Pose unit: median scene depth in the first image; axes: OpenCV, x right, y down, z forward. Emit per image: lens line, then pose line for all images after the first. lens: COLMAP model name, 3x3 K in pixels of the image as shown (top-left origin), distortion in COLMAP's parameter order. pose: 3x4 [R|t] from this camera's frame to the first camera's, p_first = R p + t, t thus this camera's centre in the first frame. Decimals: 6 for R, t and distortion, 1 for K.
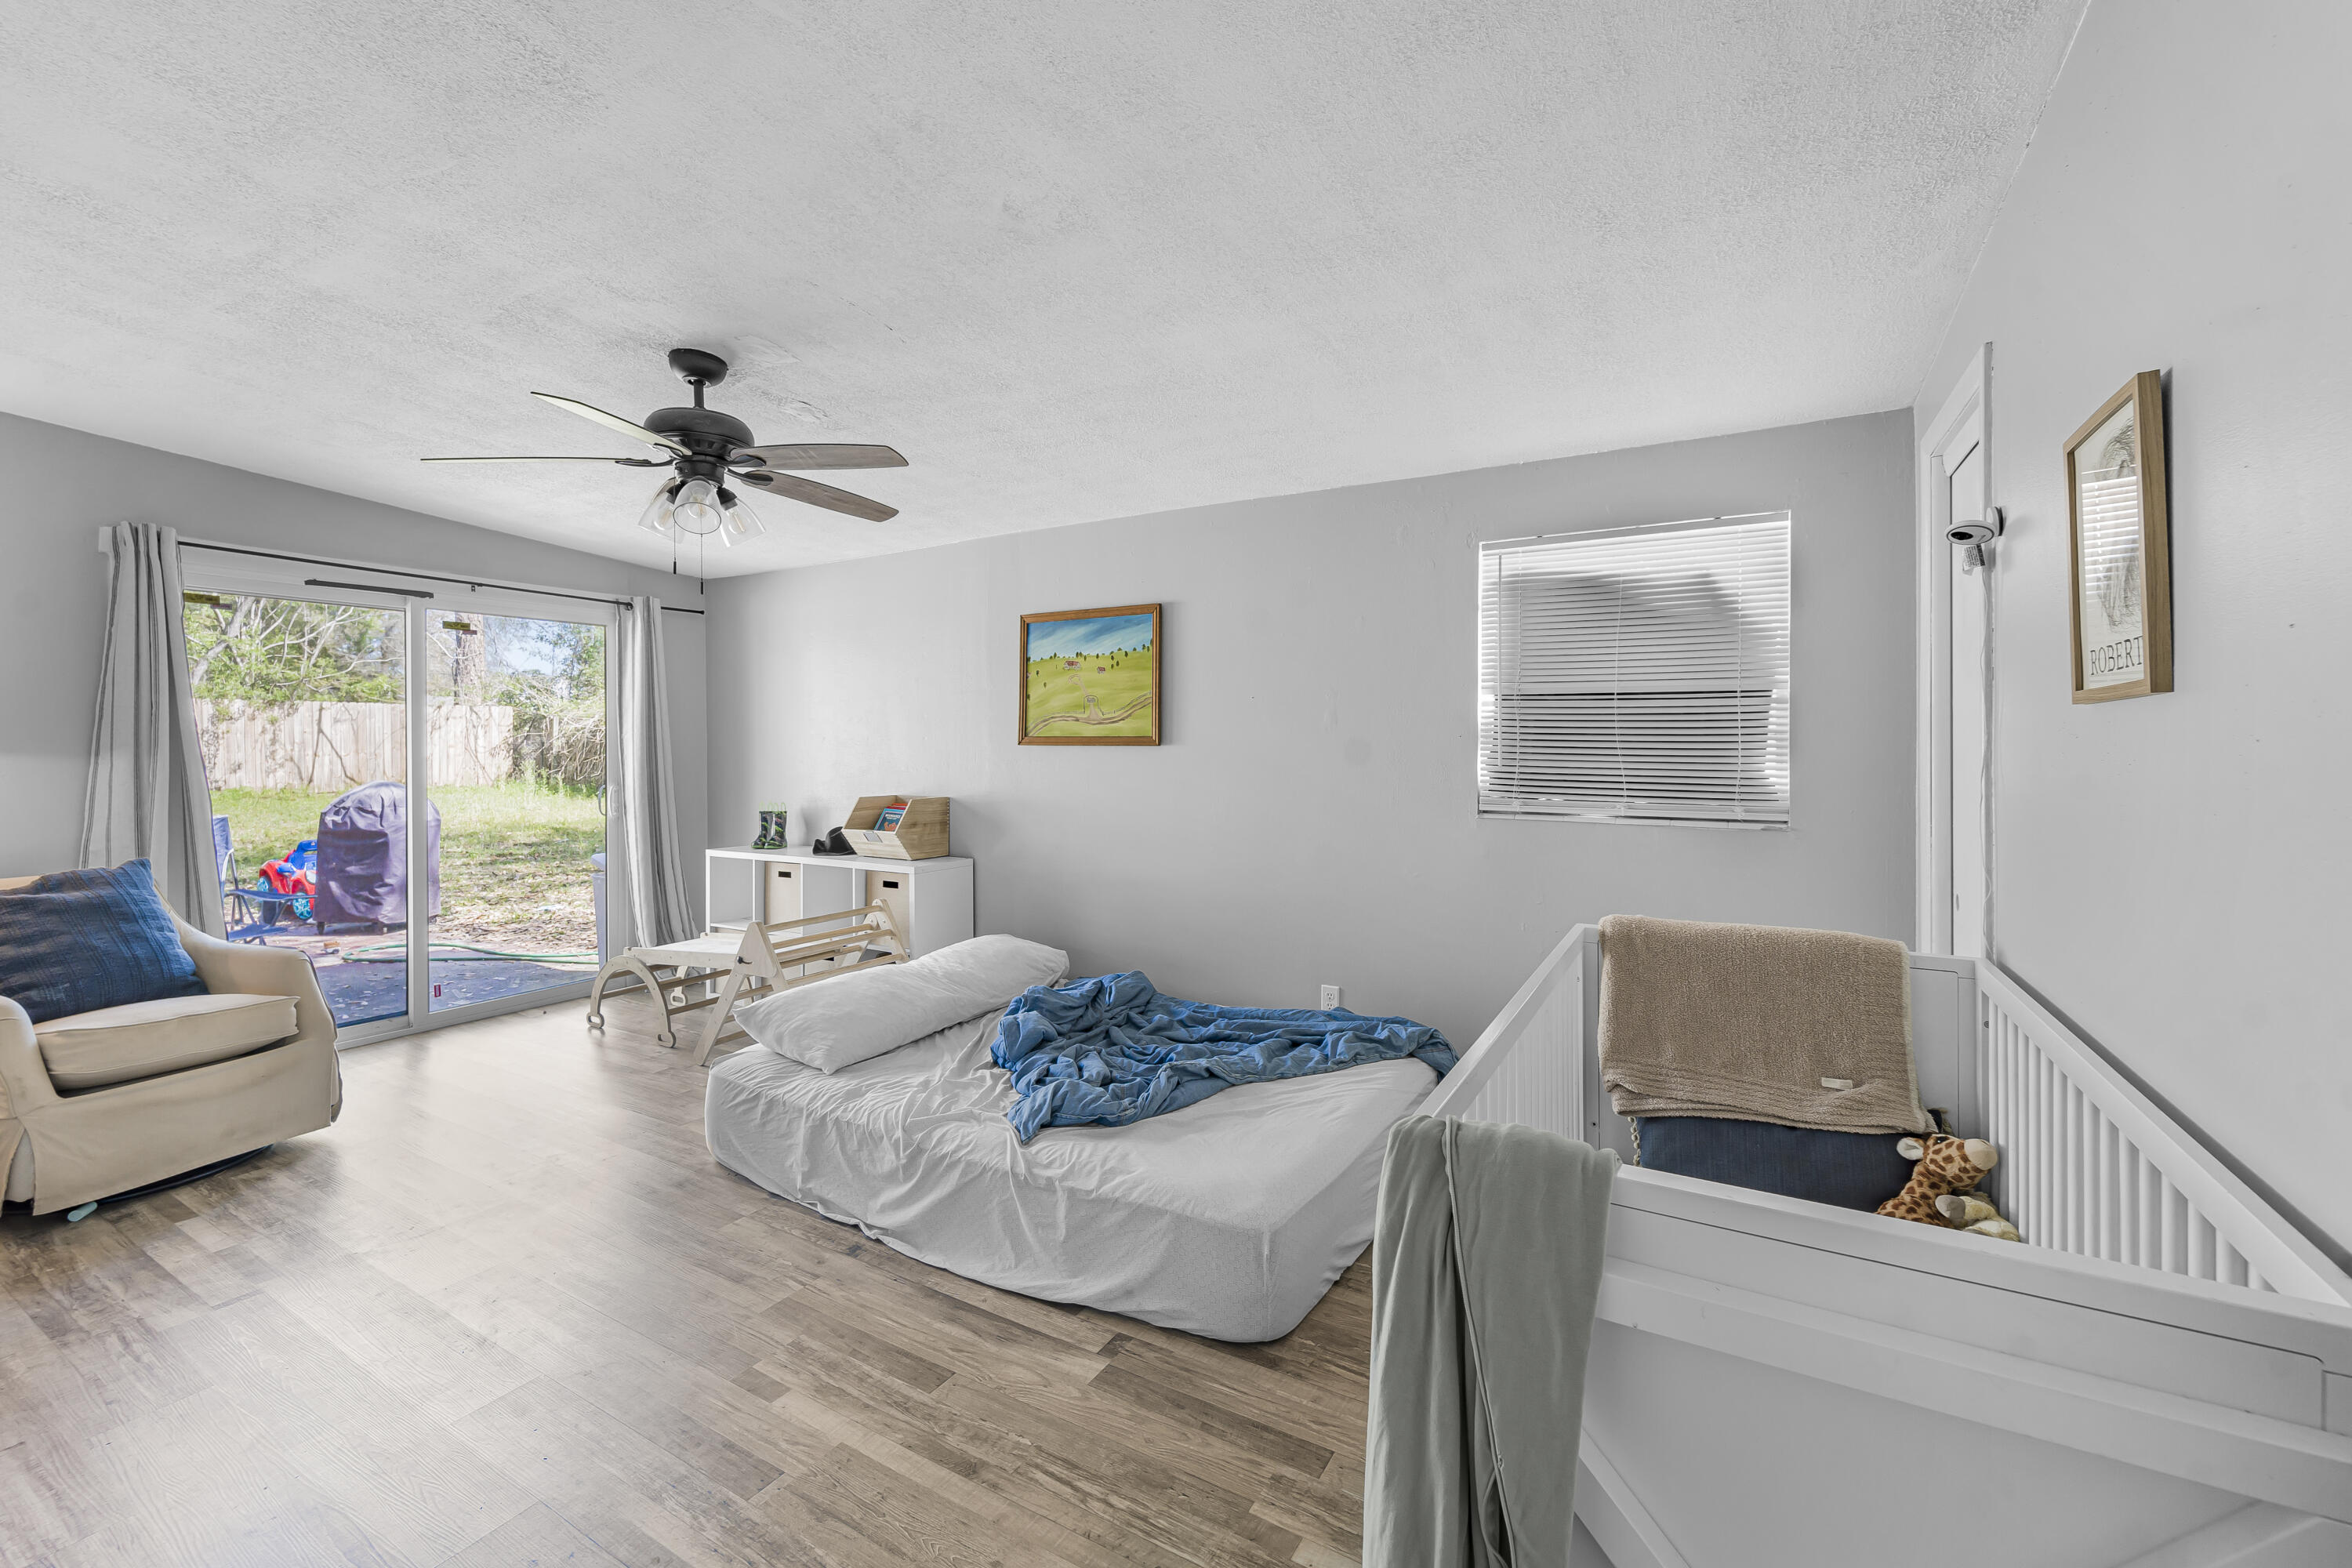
lens RADIAL K [[950.4, 0, 1178.9], [0, 950.4, 737.2], [0, 0, 1]] dist [-0.007179, -0.000247]
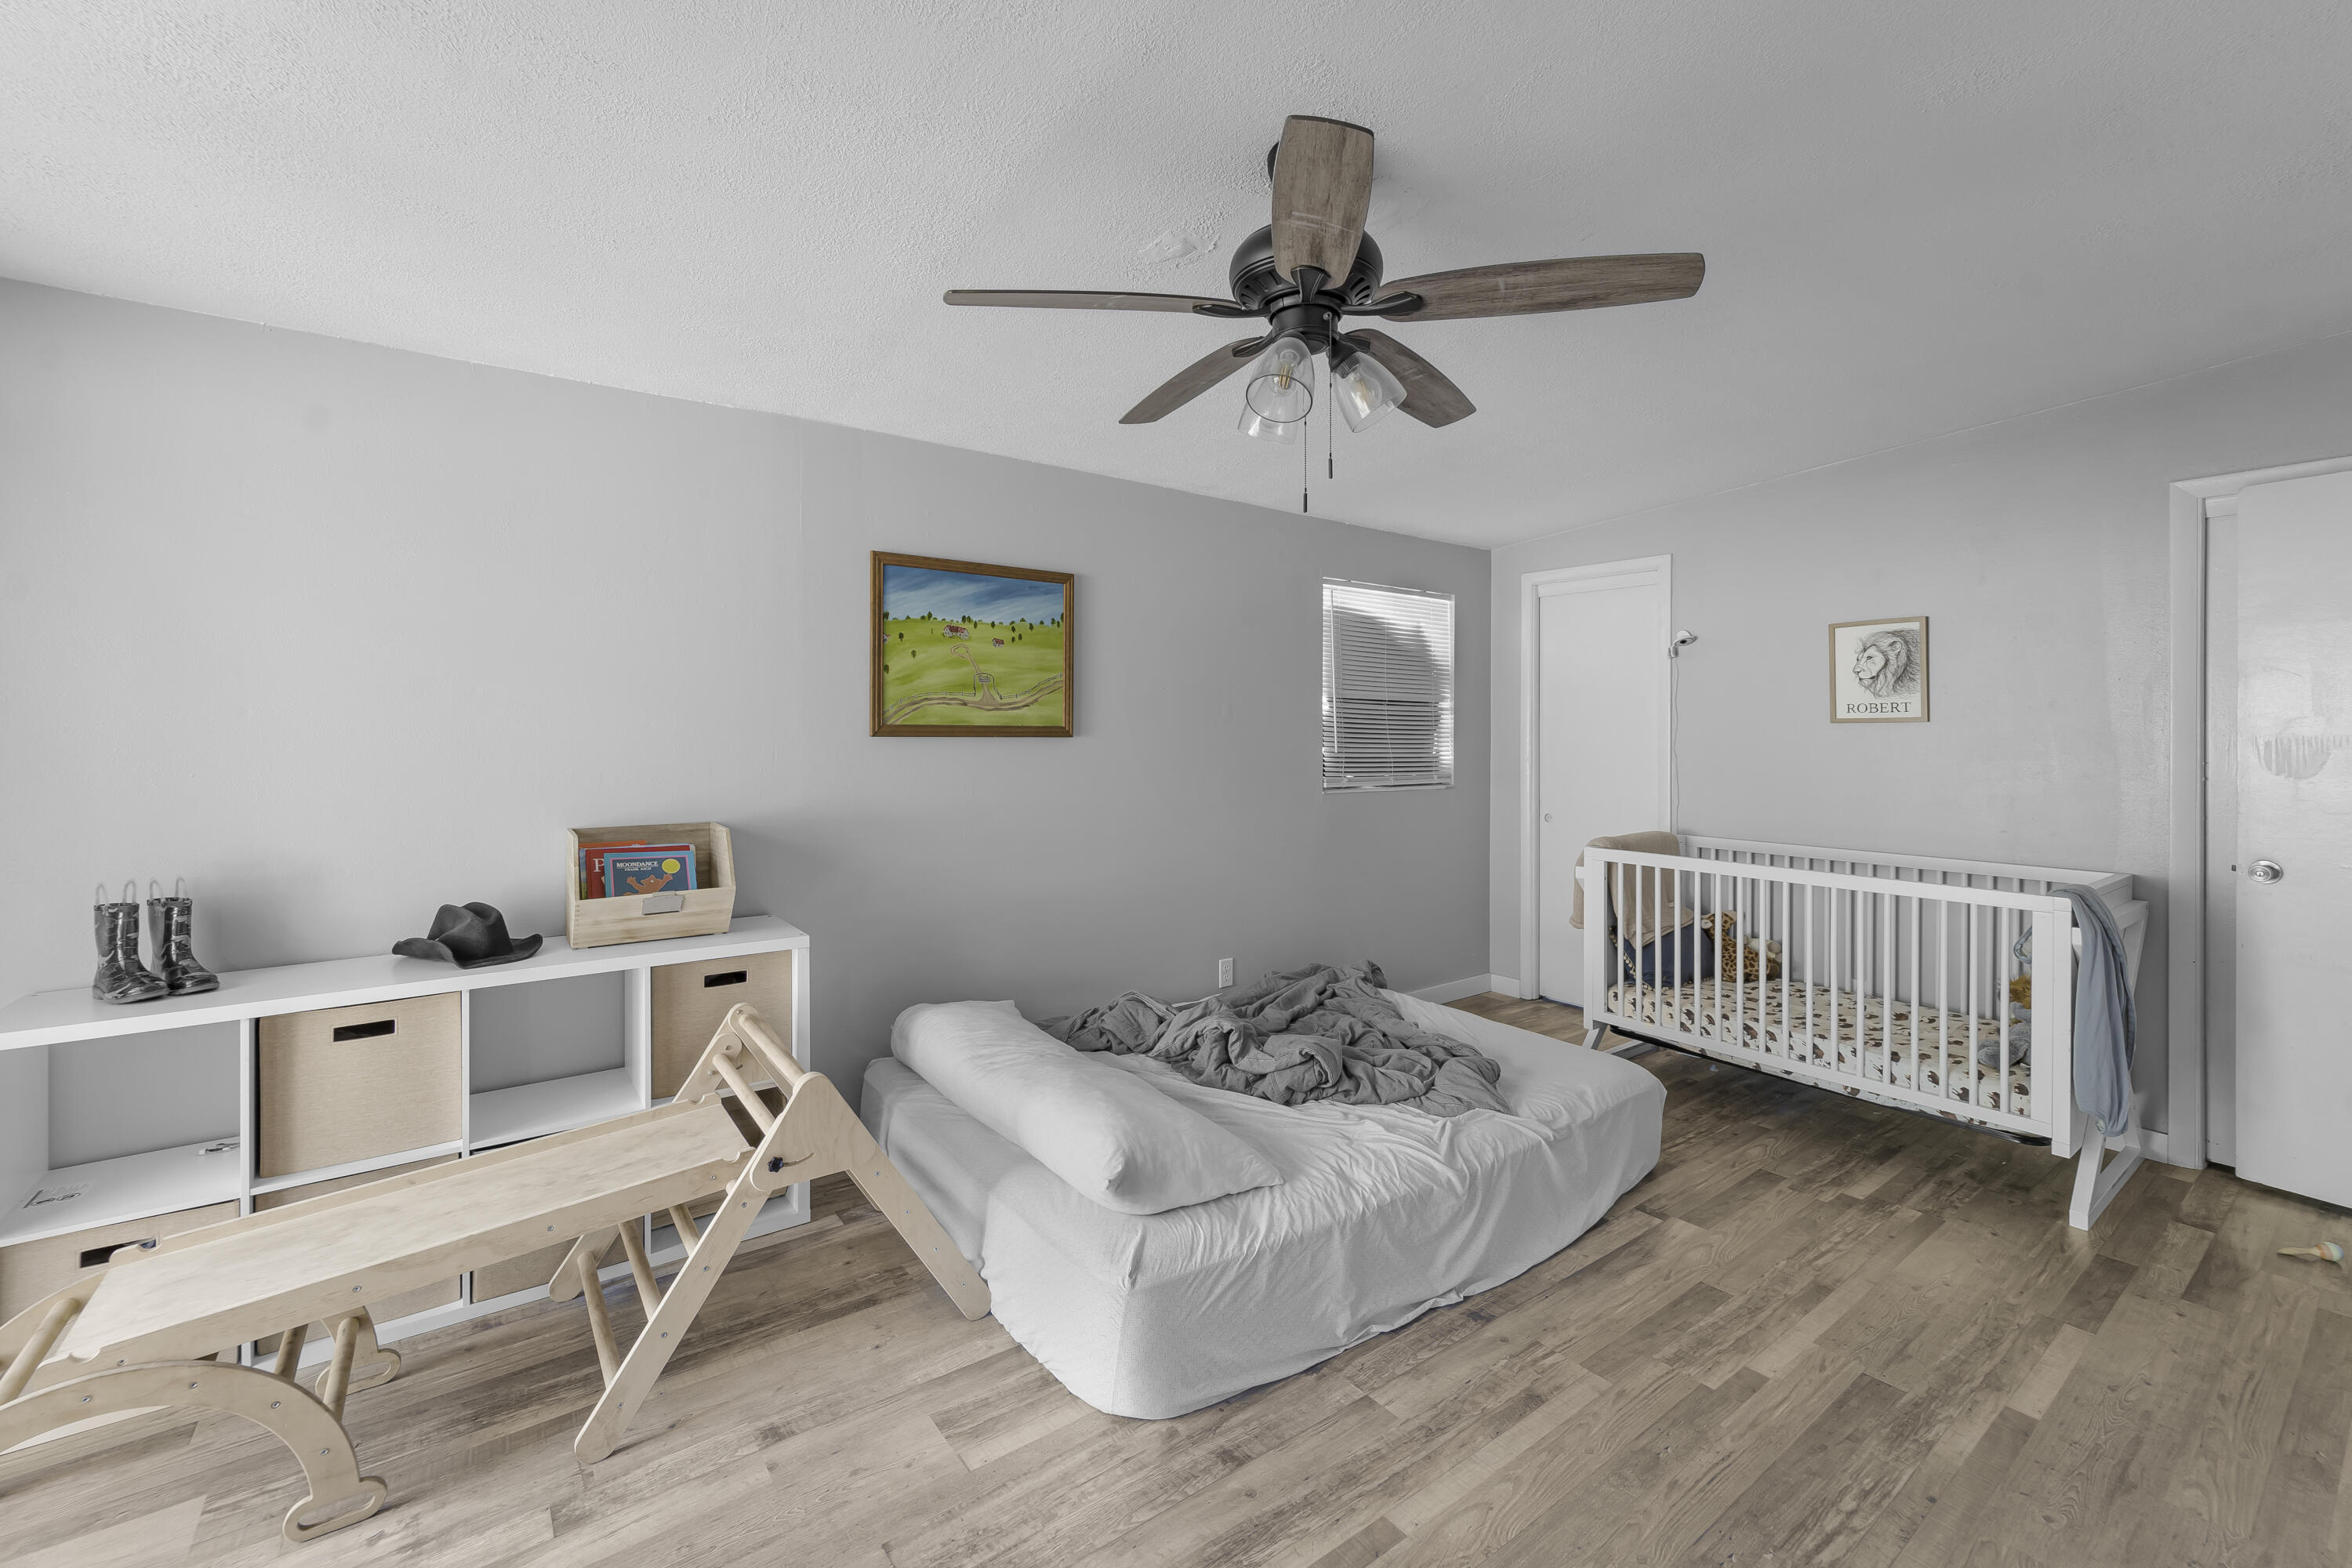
lens RADIAL K [[950.4, 0, 1178.9], [0, 950.4, 737.2], [0, 0, 1]] dist [-0.007179, -0.000247]
pose [[0.411573, -0.001807, 0.911375, -0.767465], [-0.008805, 0.999943, 0.005958, 0.002479], [-0.911334, -0.010477, 0.411534, 0.550527]]
